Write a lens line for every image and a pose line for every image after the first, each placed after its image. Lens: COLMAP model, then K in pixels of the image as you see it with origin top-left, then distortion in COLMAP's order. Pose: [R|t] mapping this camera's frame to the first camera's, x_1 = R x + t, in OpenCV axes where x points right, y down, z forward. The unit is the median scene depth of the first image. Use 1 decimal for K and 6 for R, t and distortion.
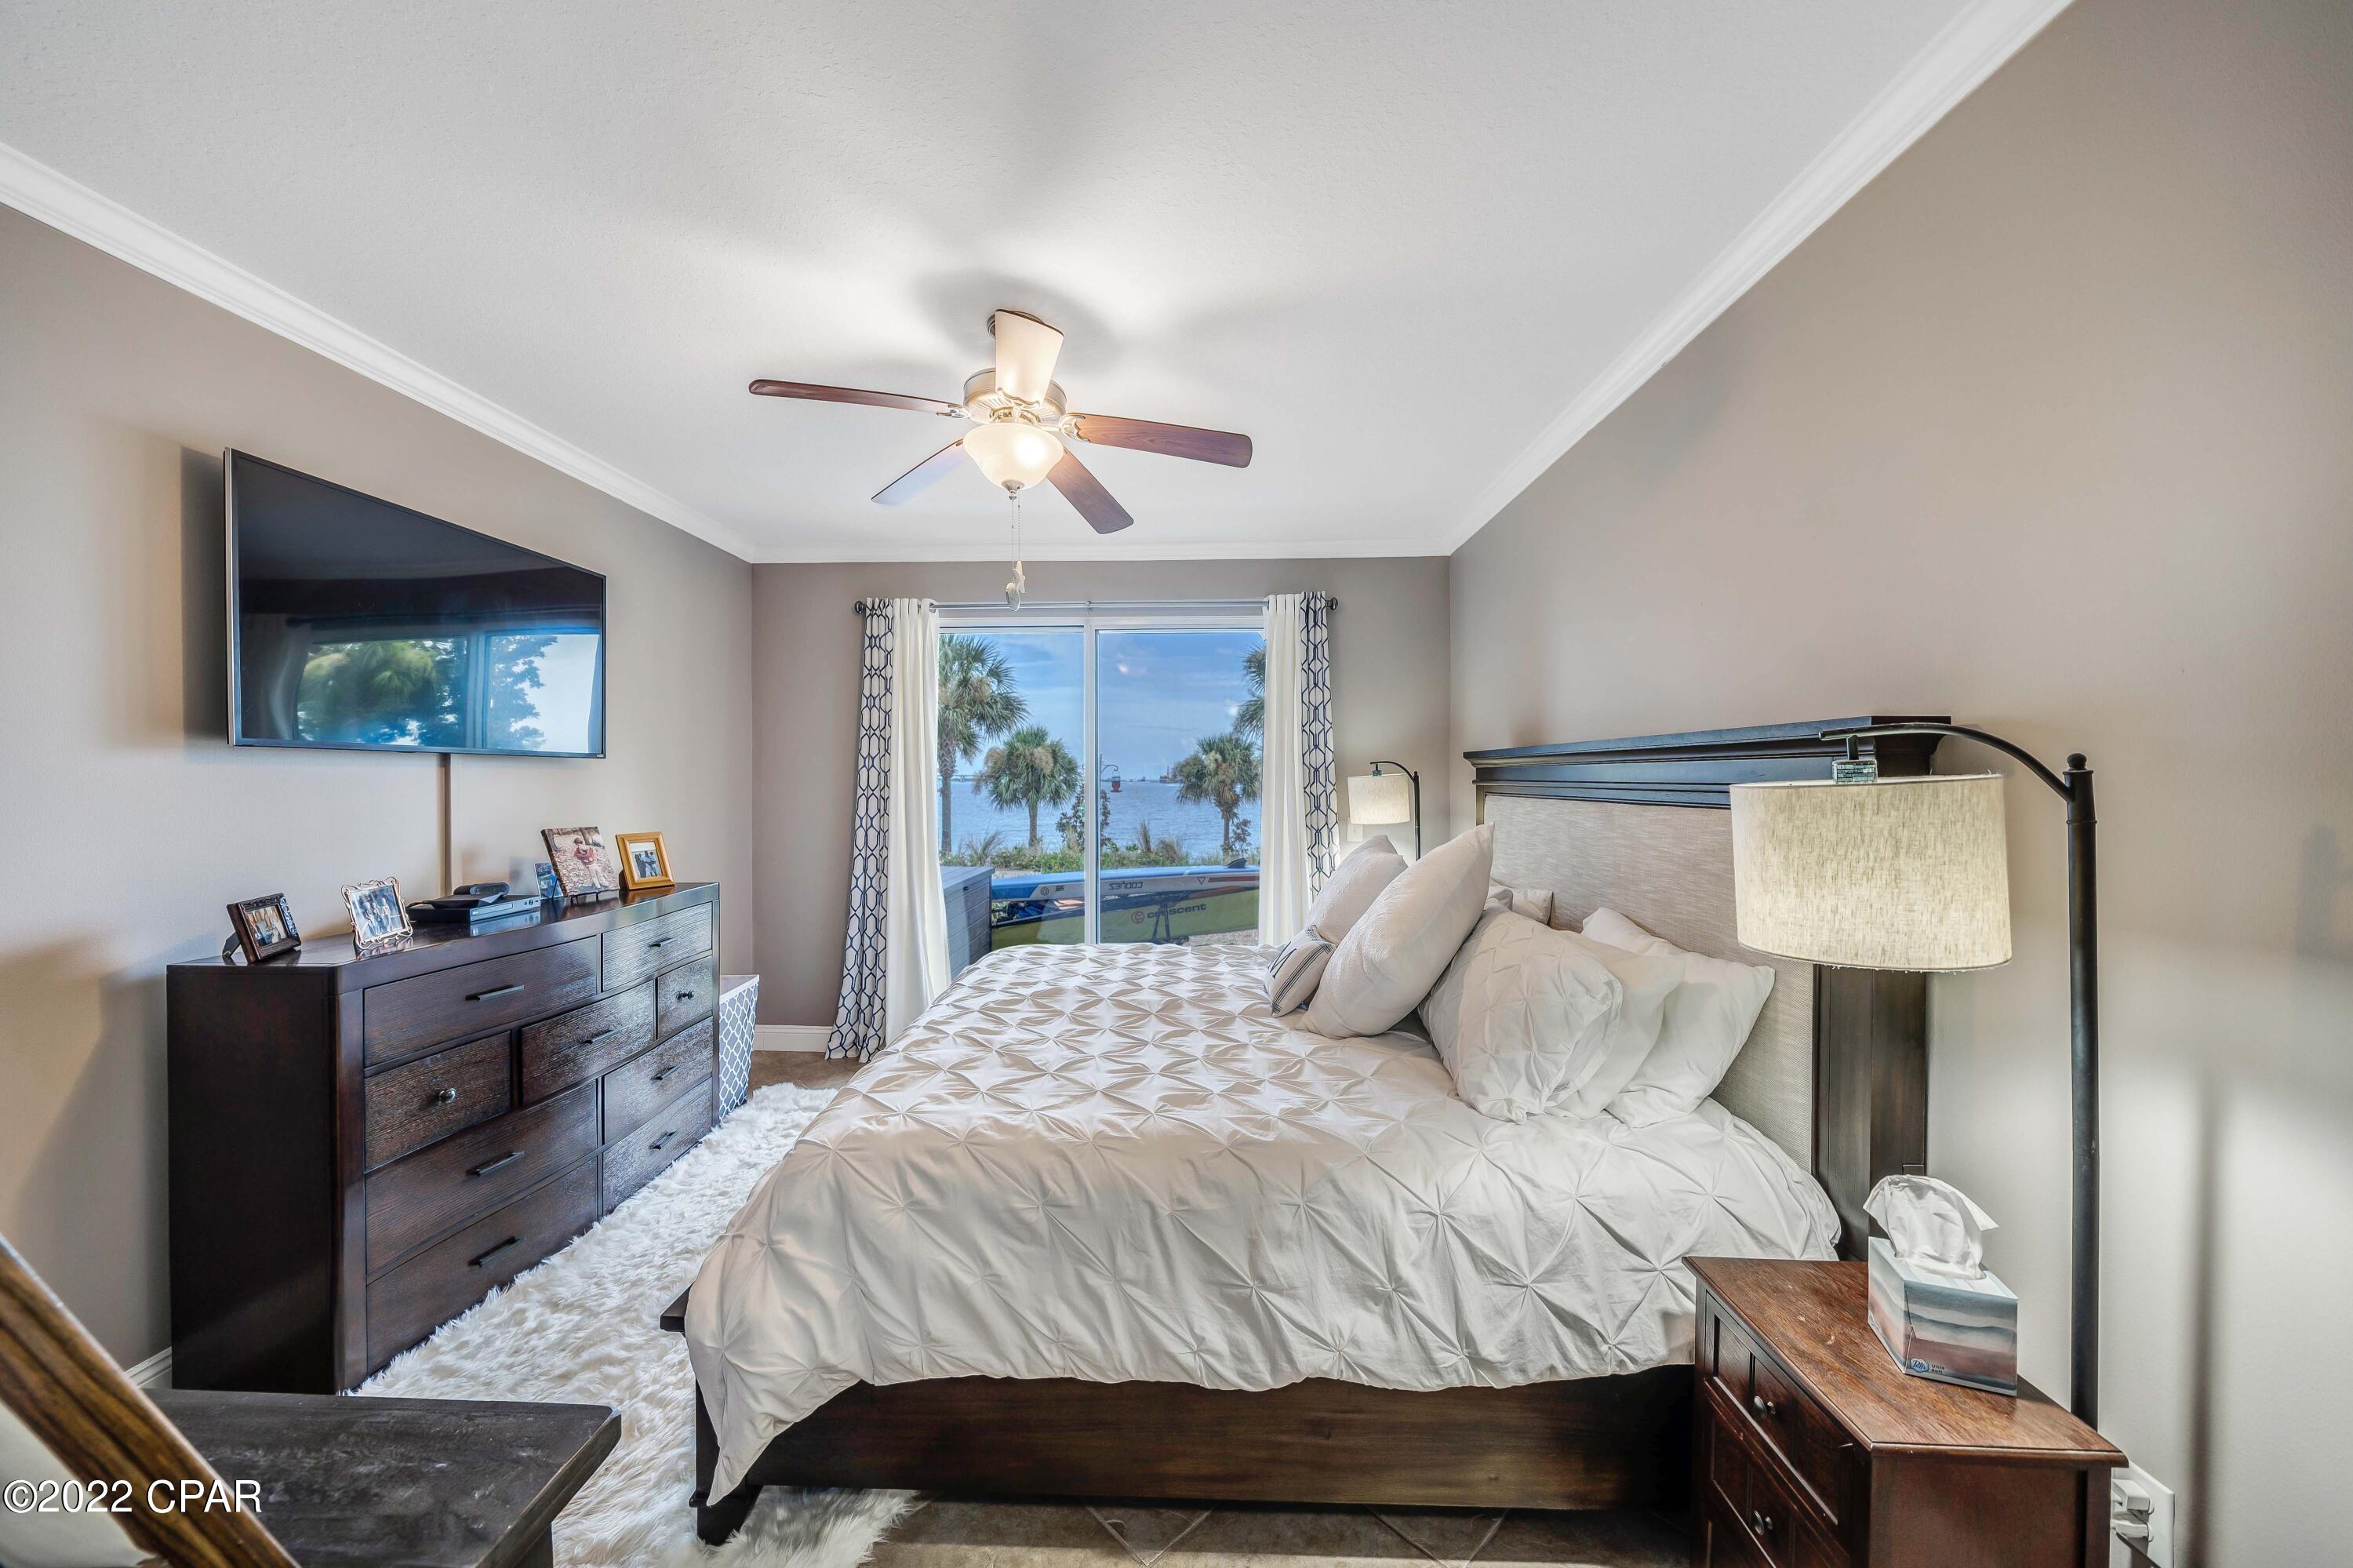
lens RADIAL K [[828.4, 0, 1168.4], [0, 828.4, 788.8], [0, 0, 1]] dist [-0.001187, -0.000033]
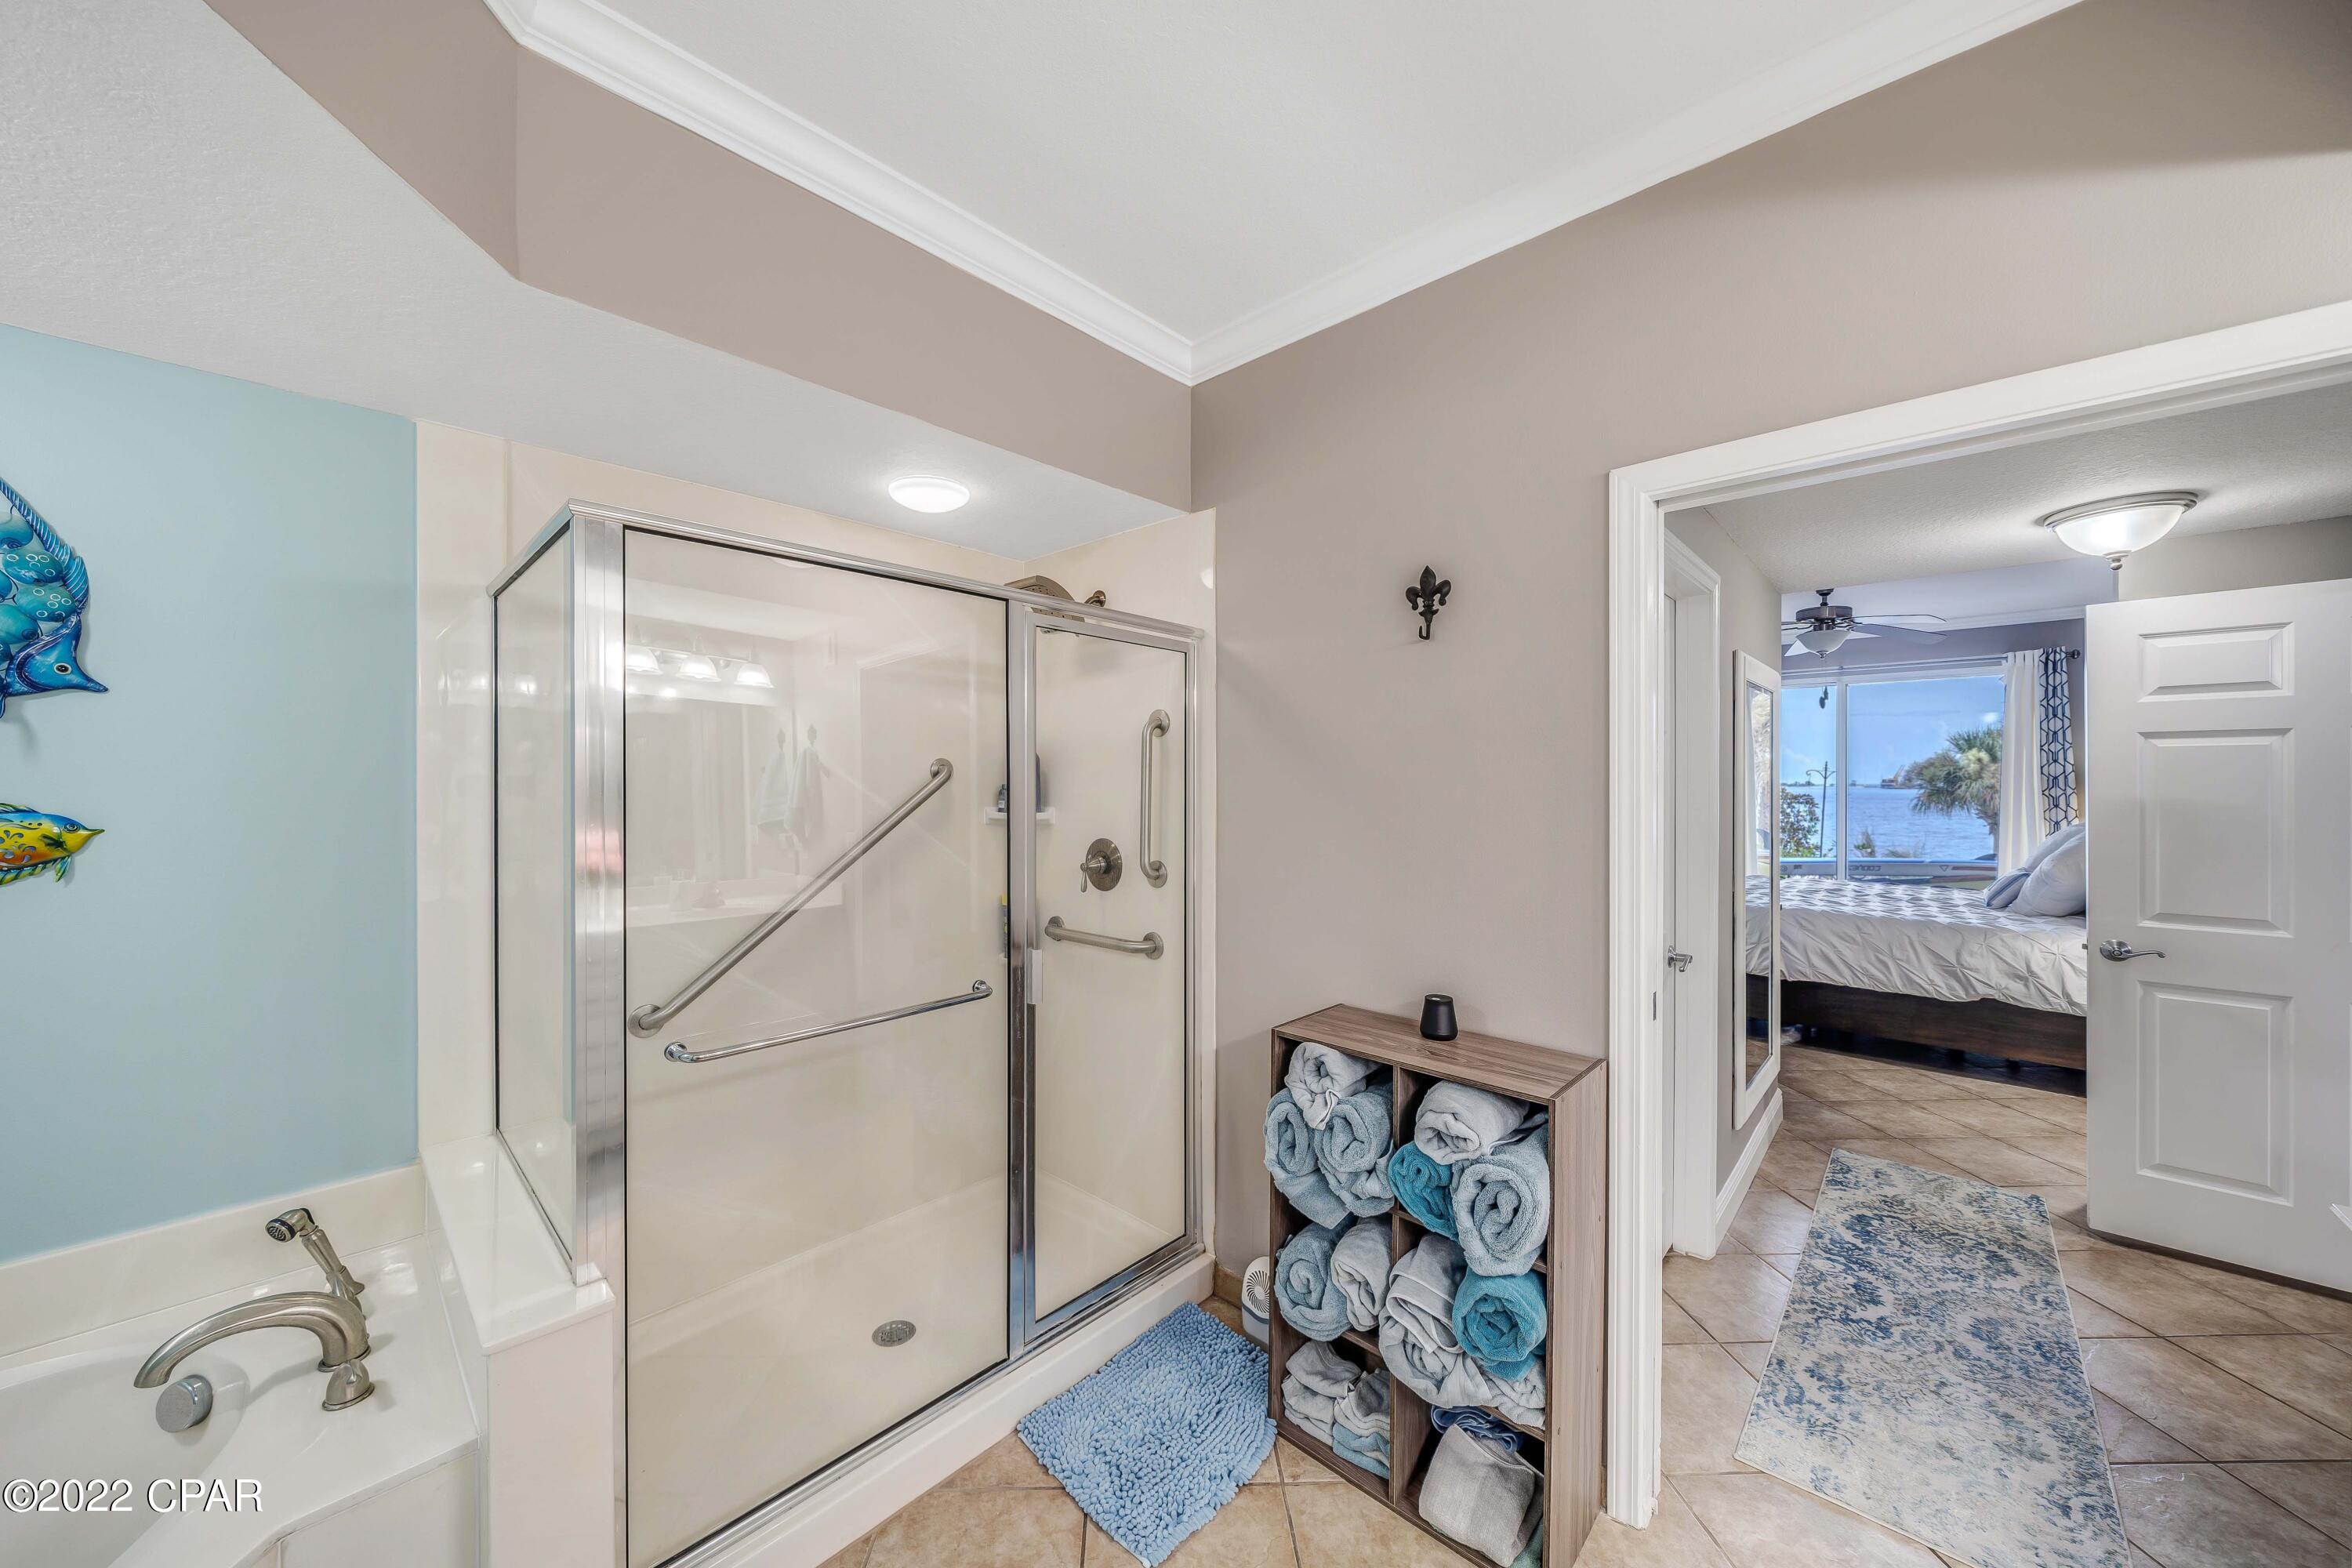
lens RADIAL K [[776.7, 0, 1230.5], [0, 776.7, 788.2], [0, 0, 1]] dist [-0.000246, 0.000013]
pose [[0.757923, 0.004323, -0.652330, -0.022557], [-0.007981, 0.999965, -0.002646, 0.010867], [0.652296, 0.007212, 0.757930, -1.140661]]
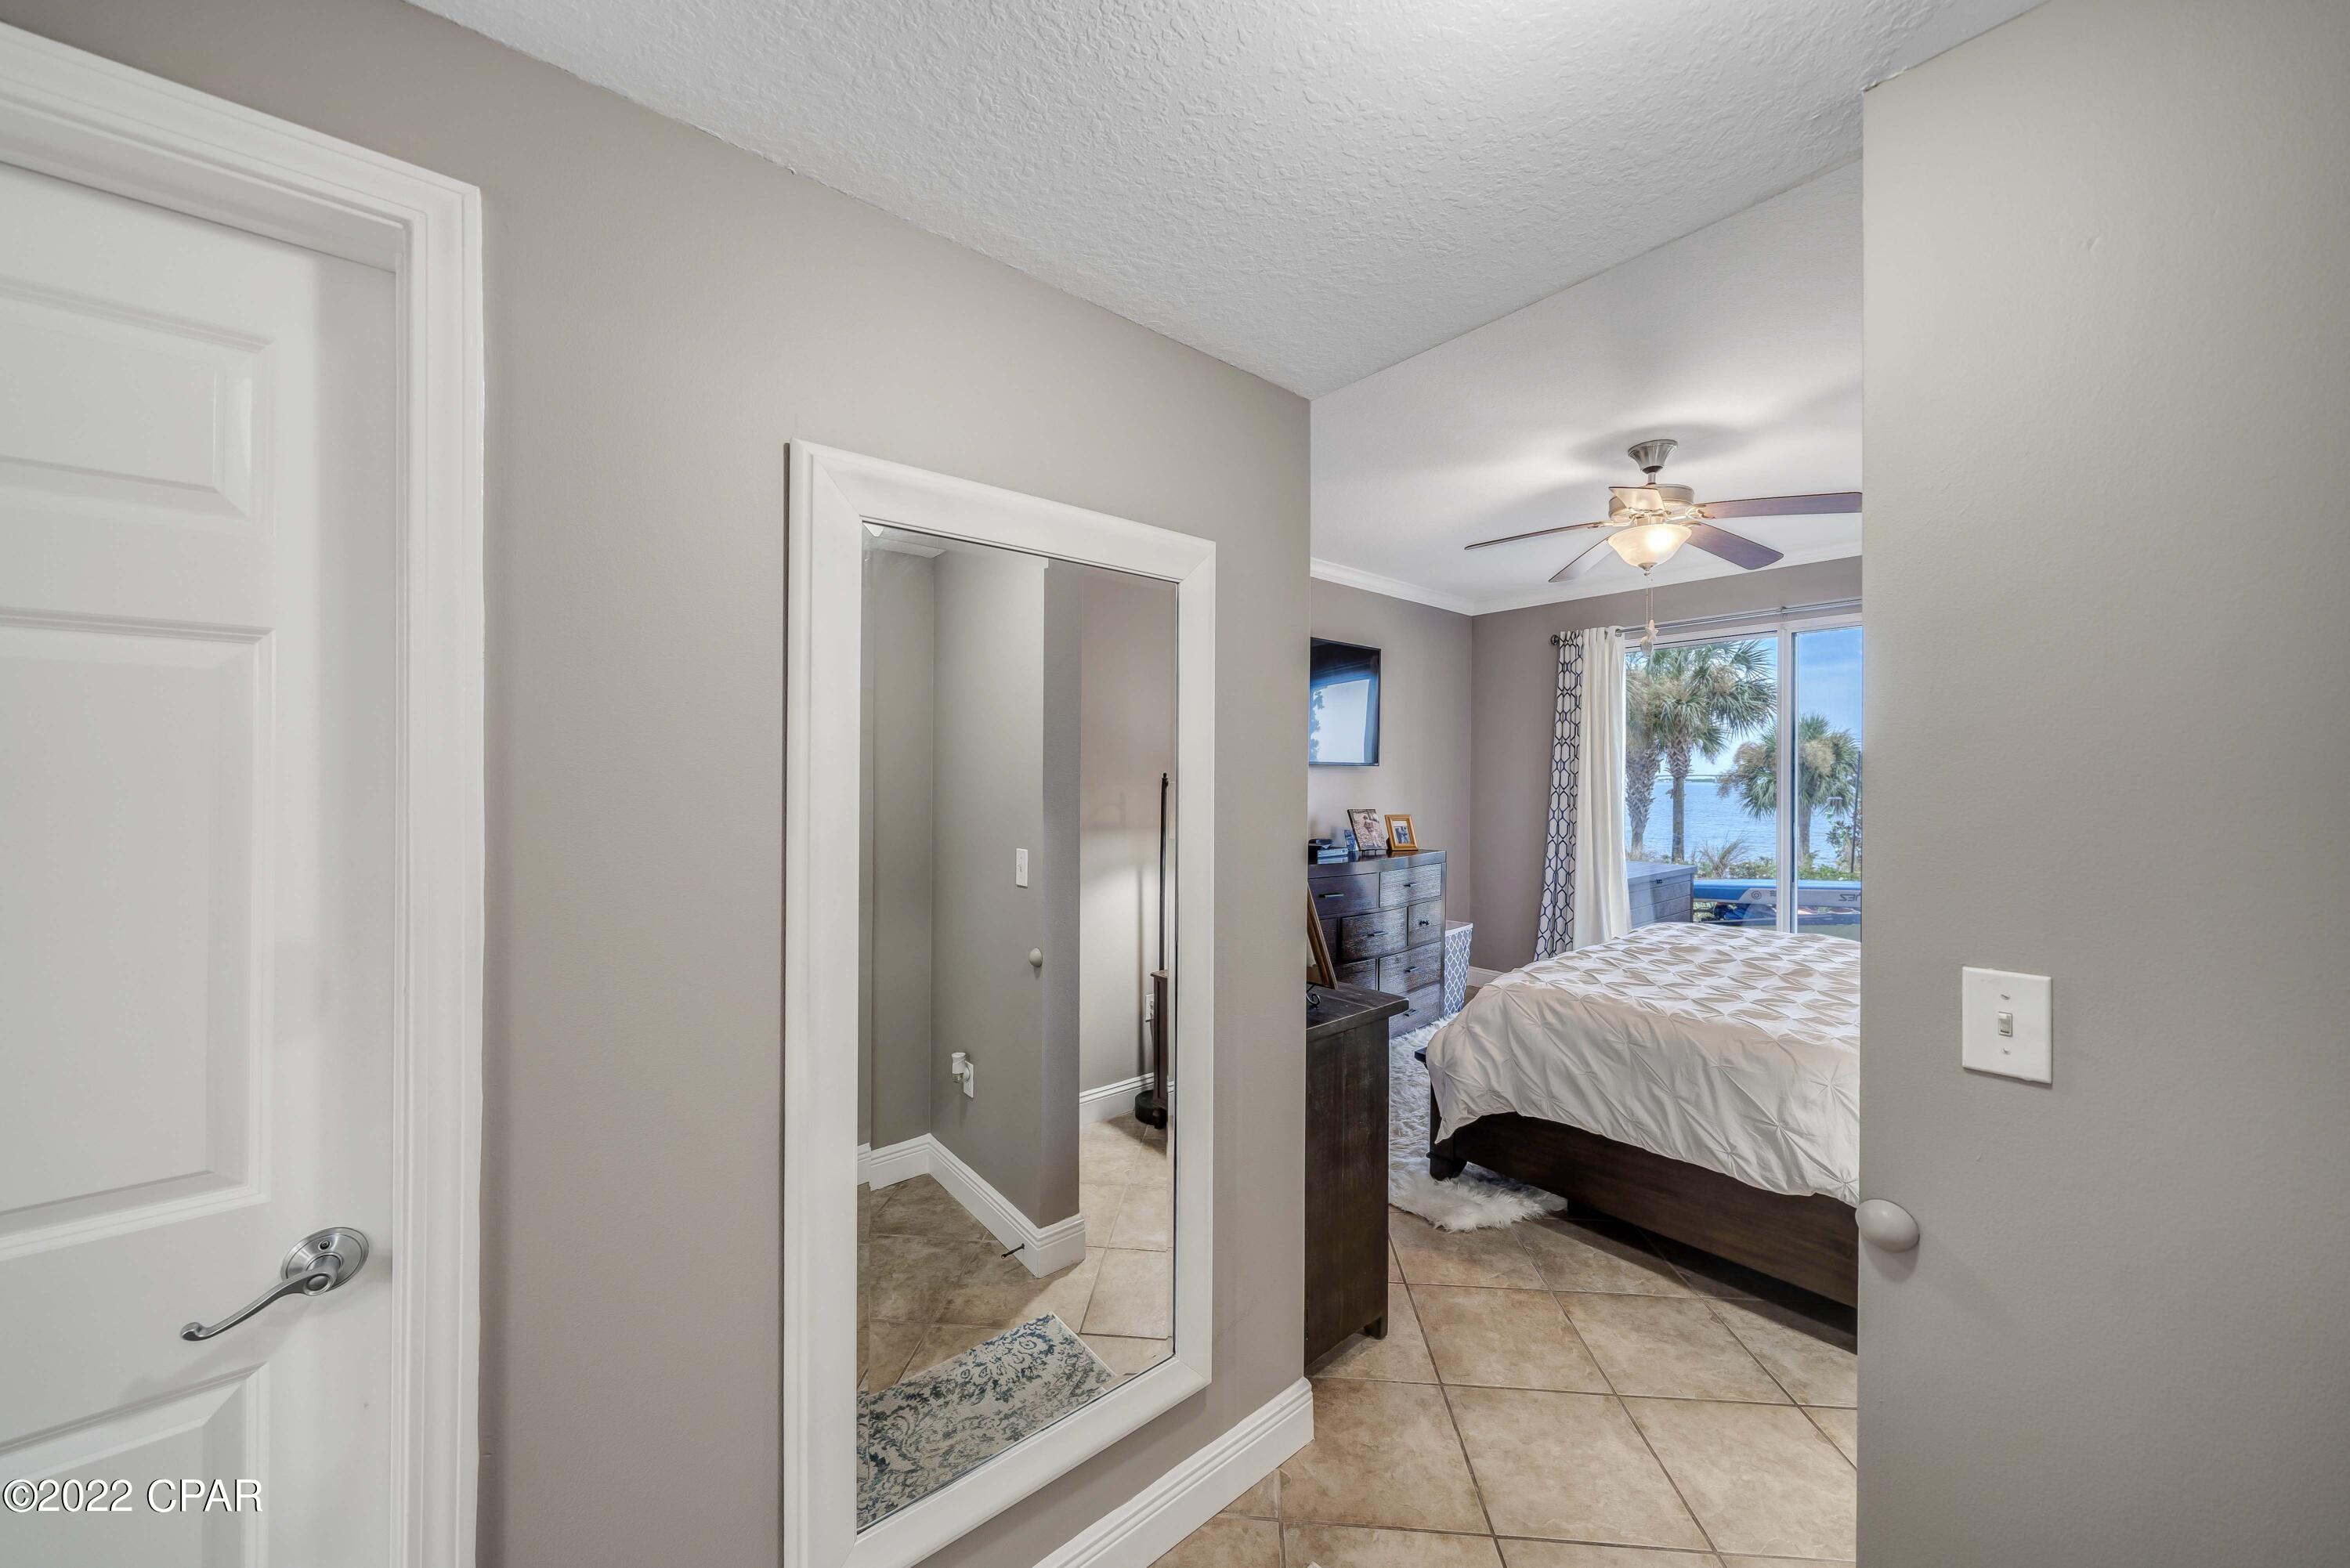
lens RADIAL K [[808.3, 0, 1162.8], [0, 808.3, 783.1], [0, 0, 1]] dist [-0.006477, 0.000001]
pose [[0.669622, 0.005340, -0.742683, 0.187984], [-0.010542, 0.999942, -0.002315, 0.003550], [0.742627, 0.009380, 0.669639, -0.339640]]
